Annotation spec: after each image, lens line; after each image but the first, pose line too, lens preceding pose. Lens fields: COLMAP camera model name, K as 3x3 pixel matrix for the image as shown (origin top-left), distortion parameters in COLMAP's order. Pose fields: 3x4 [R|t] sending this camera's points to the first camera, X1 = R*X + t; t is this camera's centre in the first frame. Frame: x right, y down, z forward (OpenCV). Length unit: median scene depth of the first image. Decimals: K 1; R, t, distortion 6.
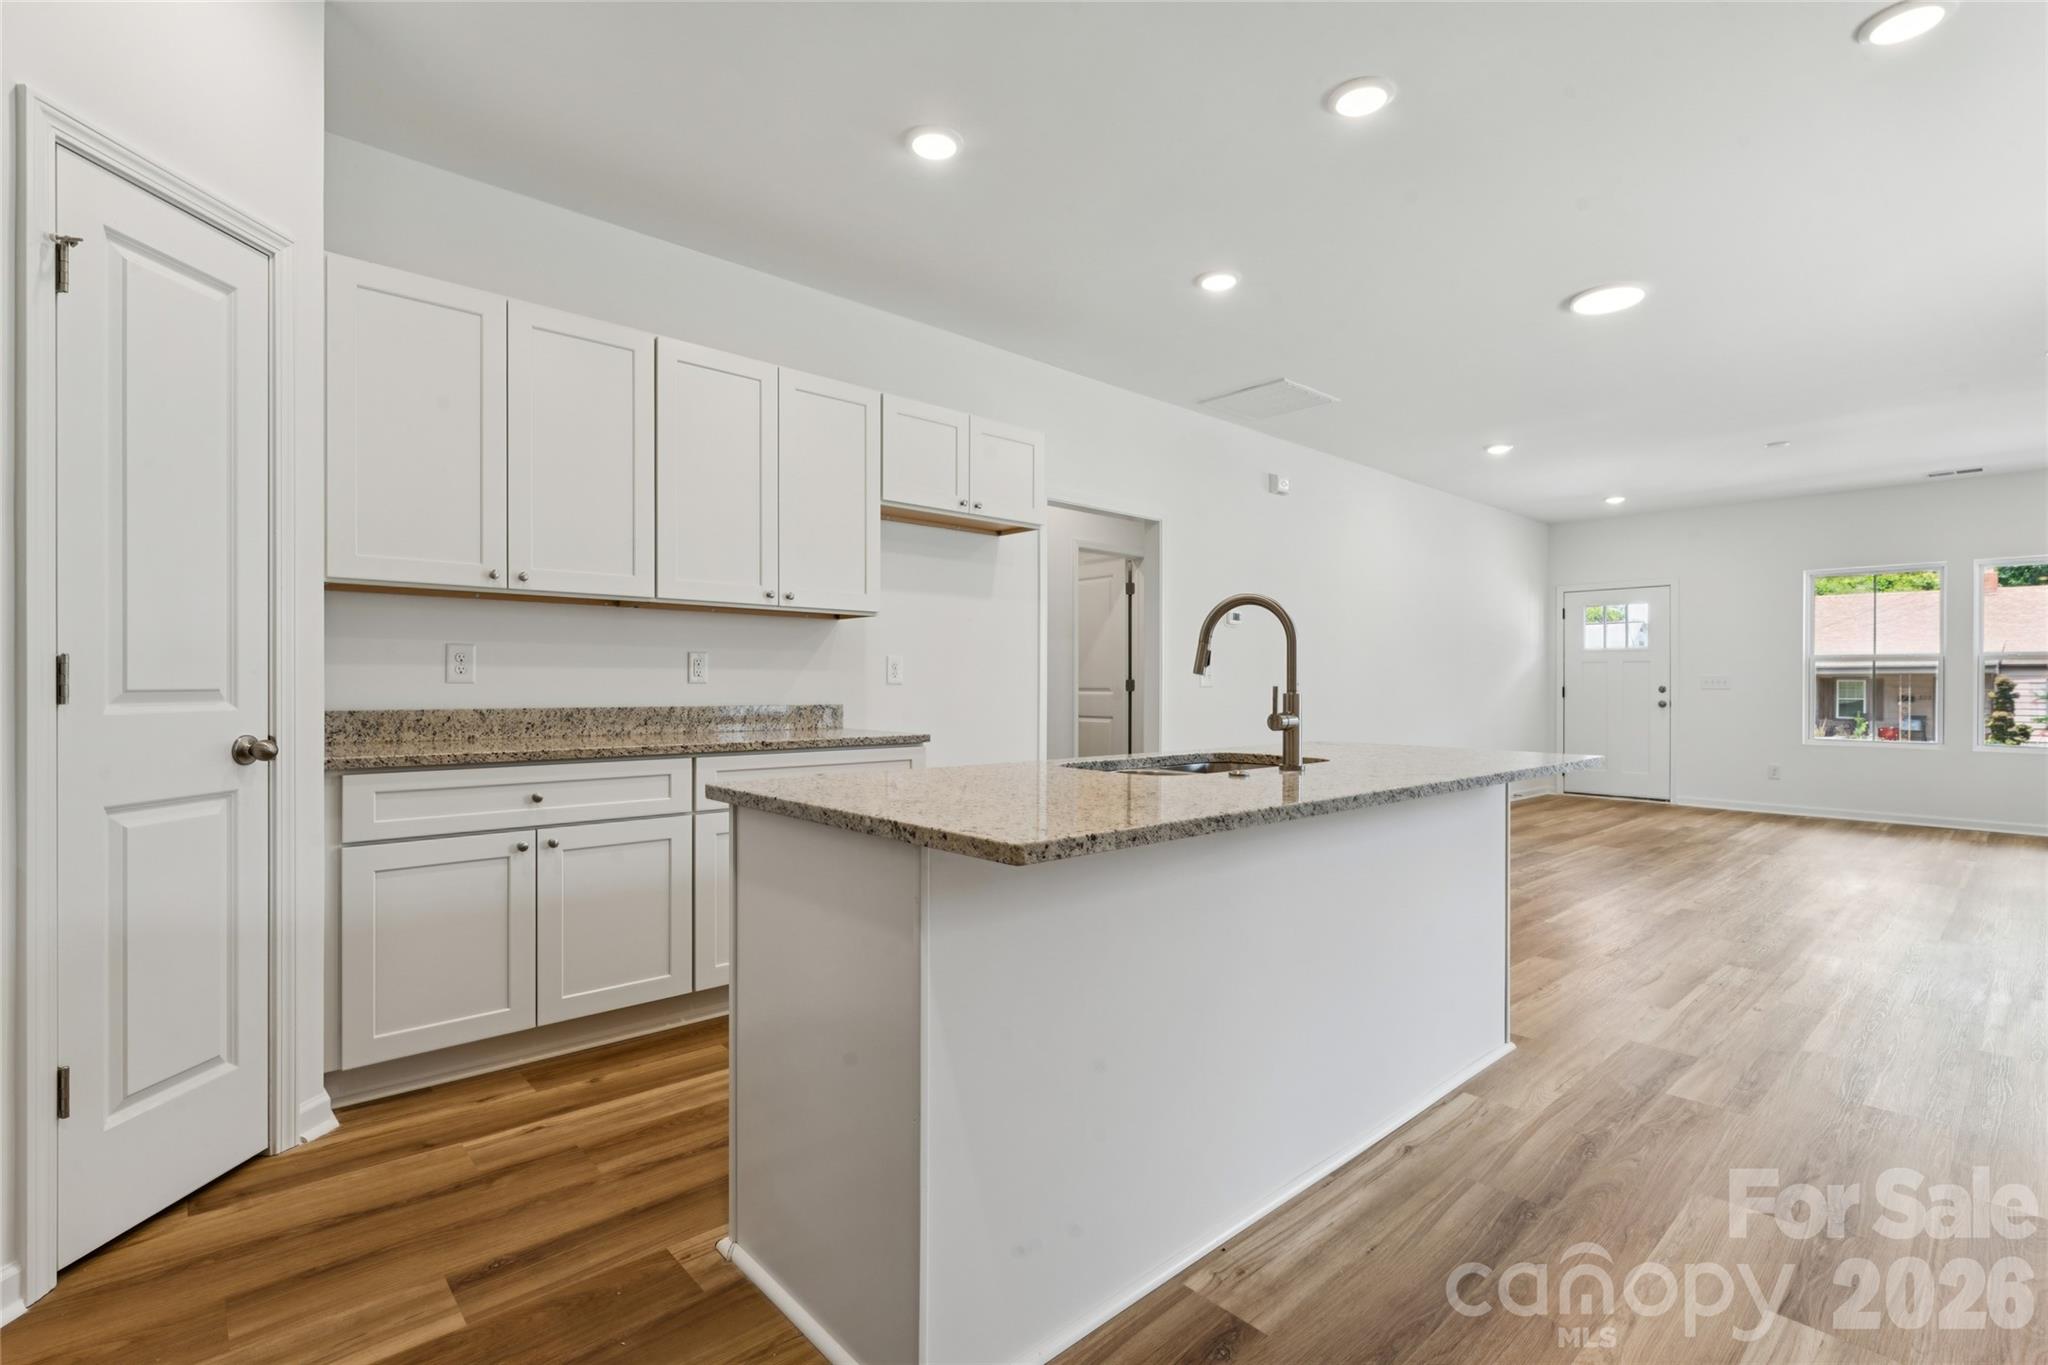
lens RADIAL K [[941.8, 0, 1024.7], [0, 941.8, 683.0], [0, 0, 1]] dist [-0.007773, 0.002695]
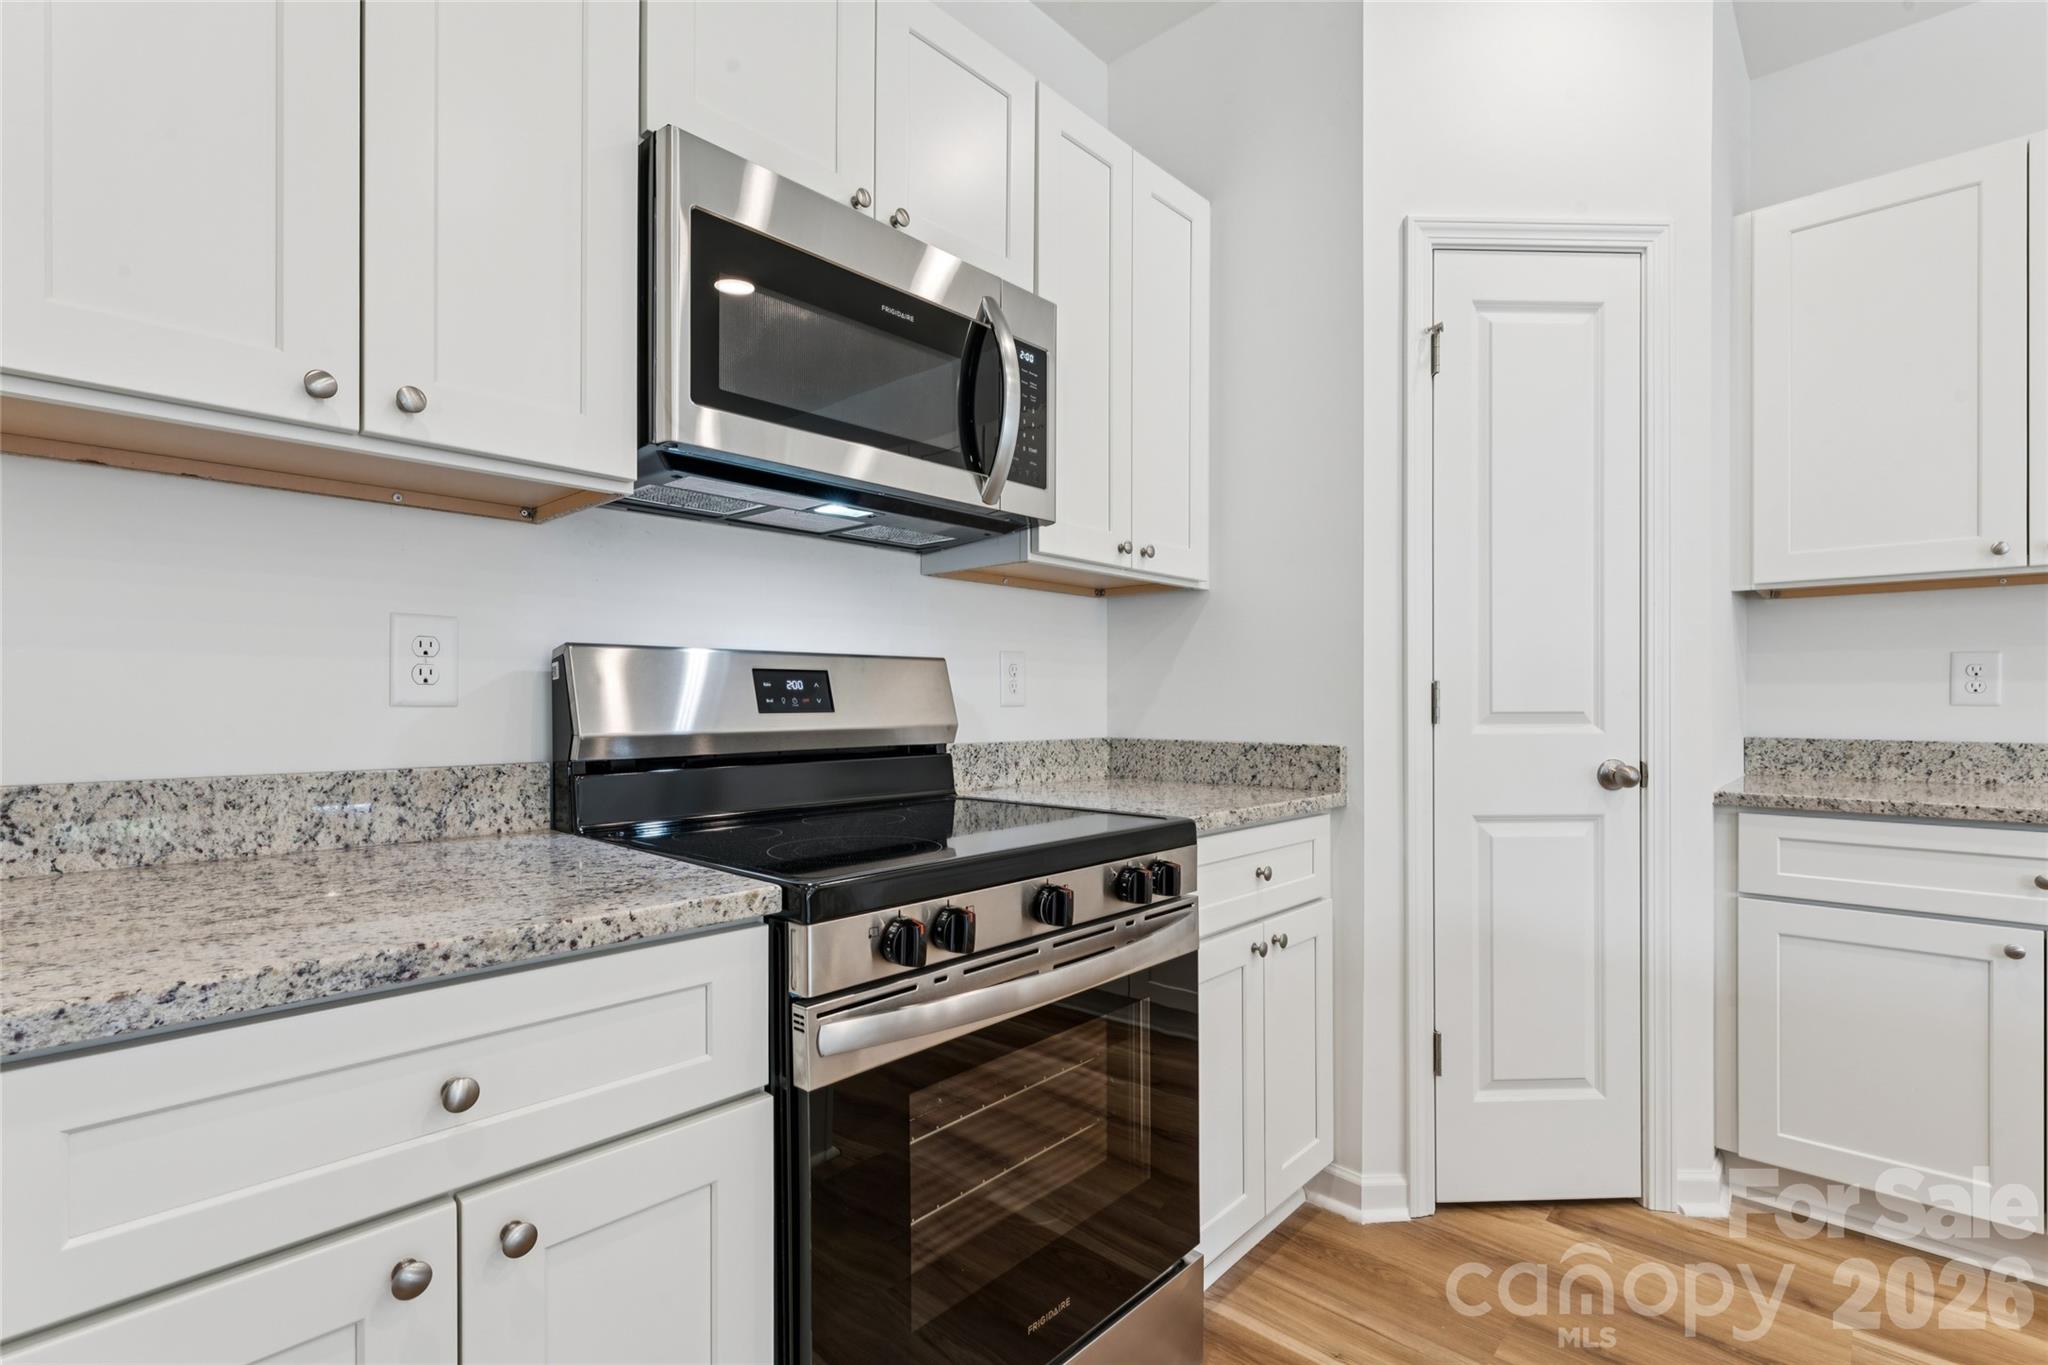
lens RADIAL K [[941.8, 0, 1021.0], [0, 941.8, 707.5], [0, 0, 1]] dist [-0.007773, 0.002695]
pose [[0.078855, 0.001770, -0.996885, 0.086346], [0.000363, 0.999998, 0.001805, -0.000103], [0.996886, -0.000504, 0.078854, 0.303632]]
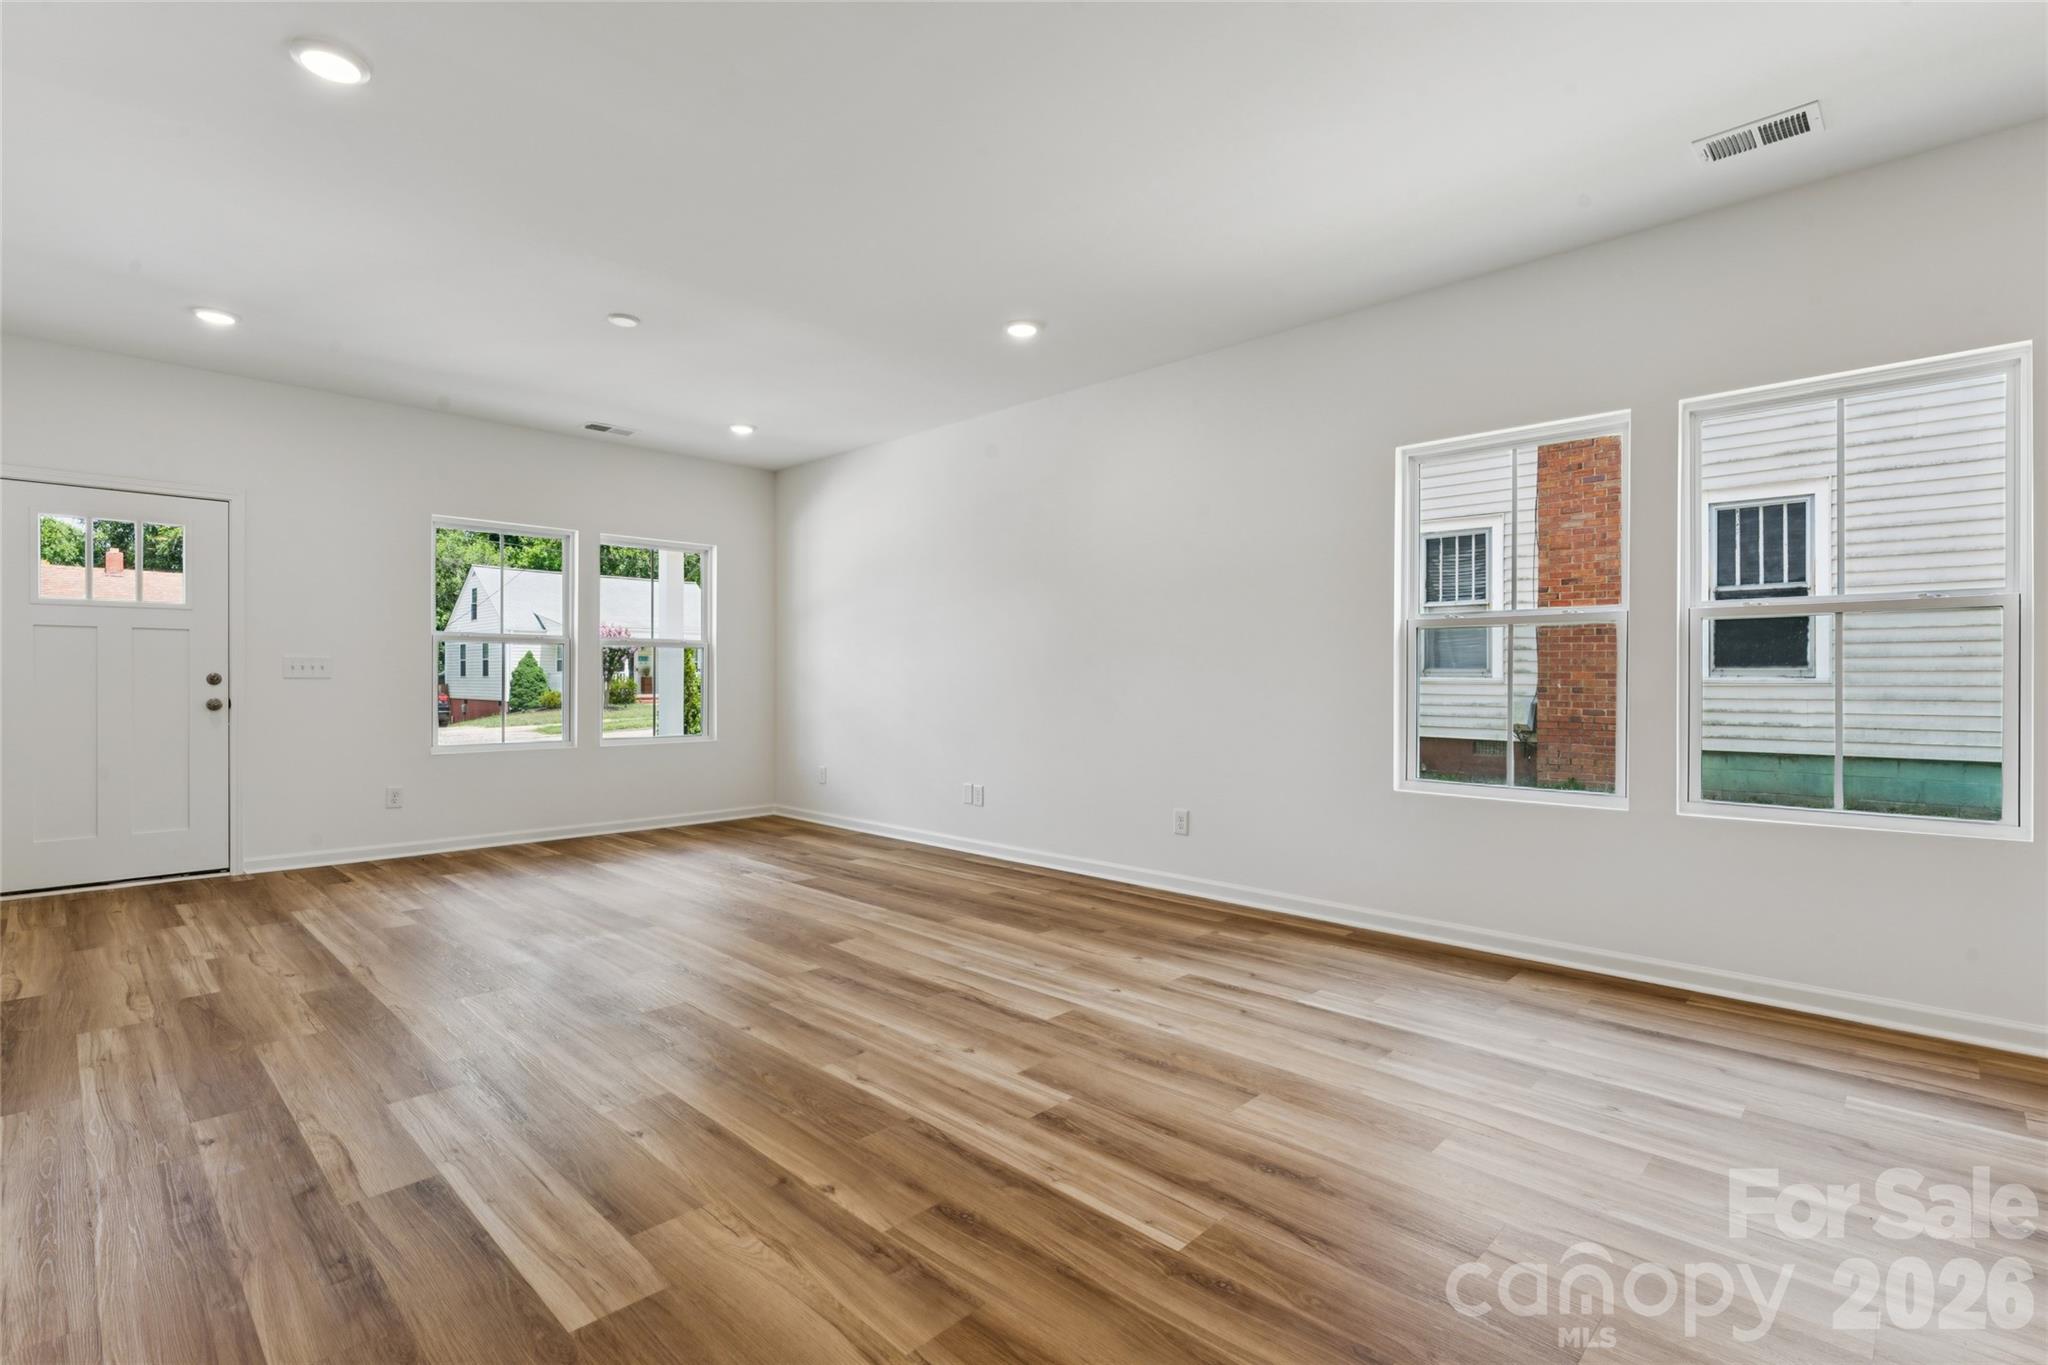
lens RADIAL K [[941.8, 0, 1012.5], [0, 941.8, 685.7], [0, 0, 1]] dist [-0.007773, 0.002695]
pose [[-0.062280, -0.013317, 0.997970, 0.301660], [-0.006005, 0.999898, 0.012968, 0.001401], [-0.998041, -0.005185, -0.062353, 2.264248]]
